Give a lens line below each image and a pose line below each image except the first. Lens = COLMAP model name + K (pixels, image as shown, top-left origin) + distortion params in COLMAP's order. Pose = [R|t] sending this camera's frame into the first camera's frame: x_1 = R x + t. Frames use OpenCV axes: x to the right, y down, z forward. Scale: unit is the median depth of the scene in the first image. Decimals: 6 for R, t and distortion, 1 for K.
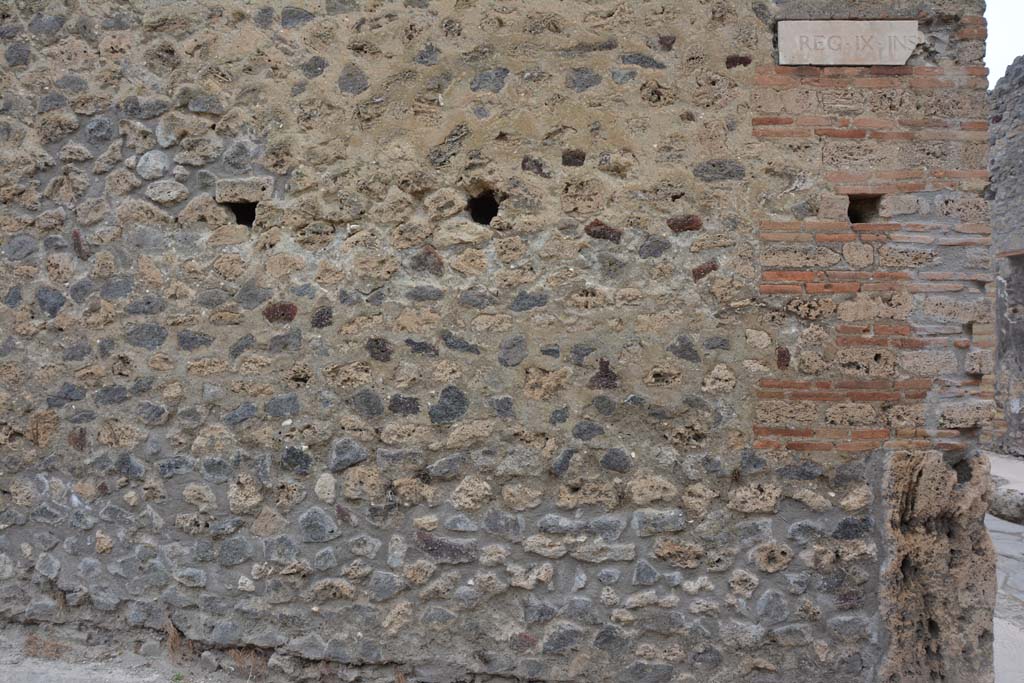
lens RADIAL K [[790.6, 0, 512.0], [0, 790.6, 341.5], [0, 0, 1]] dist [-0.164332, 0.116373]
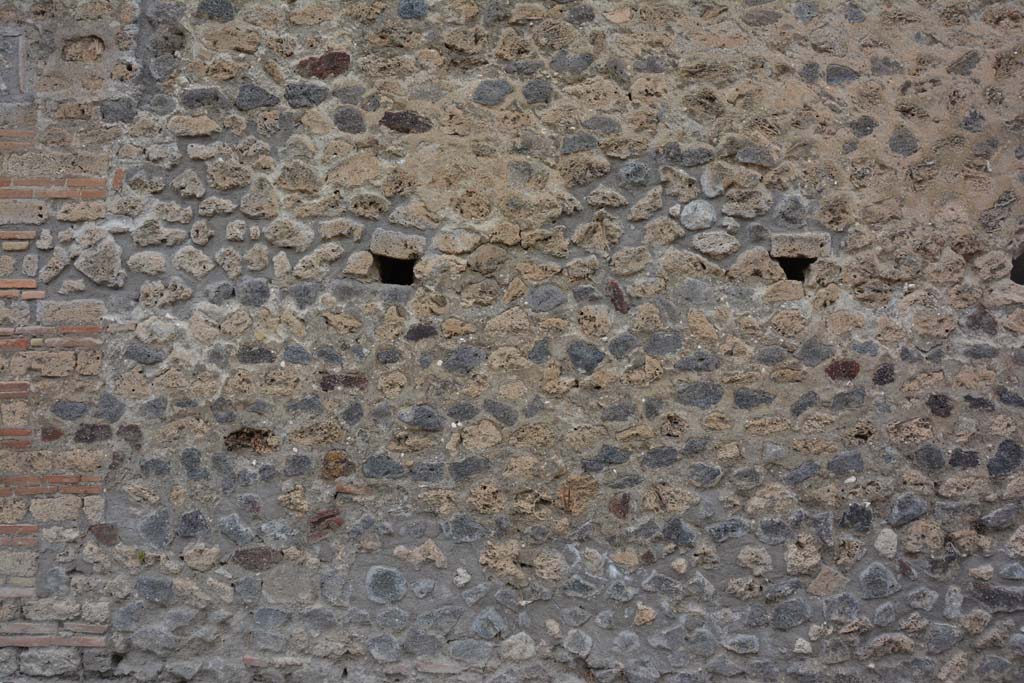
lens RADIAL K [[790.6, 0, 512.0], [0, 790.6, 341.5], [0, 0, 1]] dist [-0.164332, 0.116373]
pose [[0.997484, 0.000368, 0.070897, -0.782365], [0.002174, 0.999358, -0.035772, -0.038543], [-0.070865, 0.035836, 0.996842, 0.044905]]
